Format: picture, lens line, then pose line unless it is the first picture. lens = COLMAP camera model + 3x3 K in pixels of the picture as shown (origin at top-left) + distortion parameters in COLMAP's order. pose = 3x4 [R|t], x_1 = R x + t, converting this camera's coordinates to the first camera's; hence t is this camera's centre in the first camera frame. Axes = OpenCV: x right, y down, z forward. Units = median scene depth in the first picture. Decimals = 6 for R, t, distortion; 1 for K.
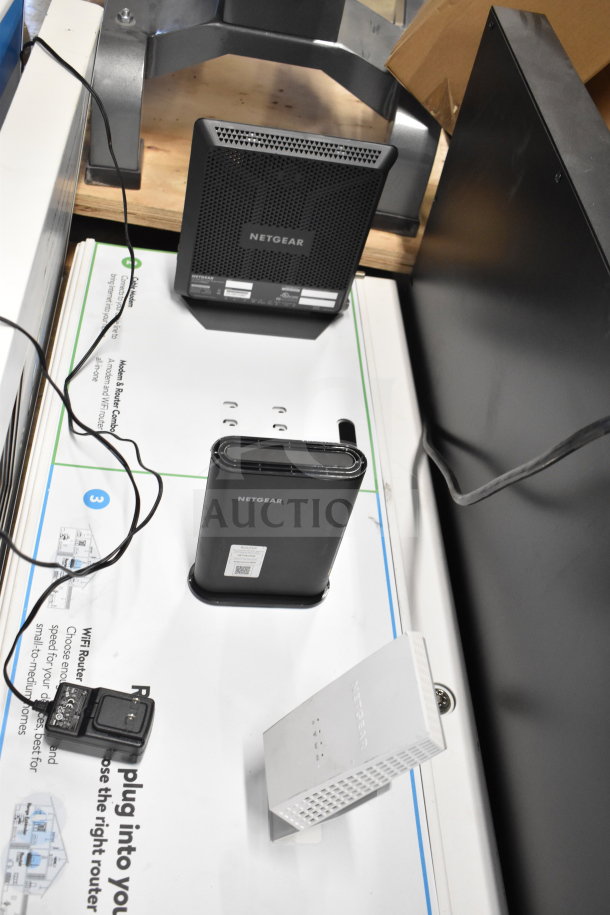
lens RADIAL K [[890.7, 0, 302.2], [0, 890.7, 460.4], [0, 0, 1]] dist [-0.077192, 0.000000]
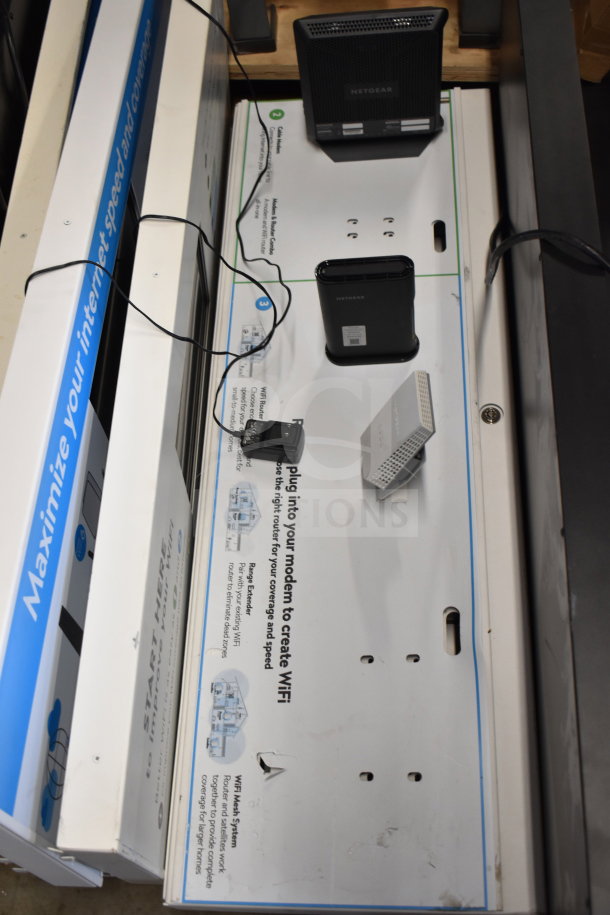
lens RADIAL K [[1013.9, 0, 305.5], [0, 1013.9, 458.4], [0, 0, 1]] dist [-0.061332, 0.000000]
pose [[0.954954, -0.065494, -0.289435, 0.322983], [0.134940, 0.964509, 0.226965, -0.085440], [0.264298, -0.255797, 0.929900, -0.661865]]
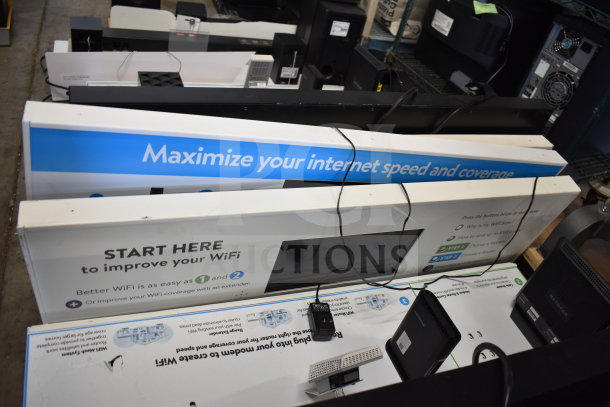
lens RADIAL K [[478.0, 0, 303.7], [0, 478.0, 204.5], [0, 0, 1]] dist [-0.095861, 0.013284]
pose [[0.321318, 0.518498, -0.792411, 0.603526], [-0.805777, 0.589287, 0.058850, 0.033872], [0.497471, 0.619597, 0.607143, -0.118642]]
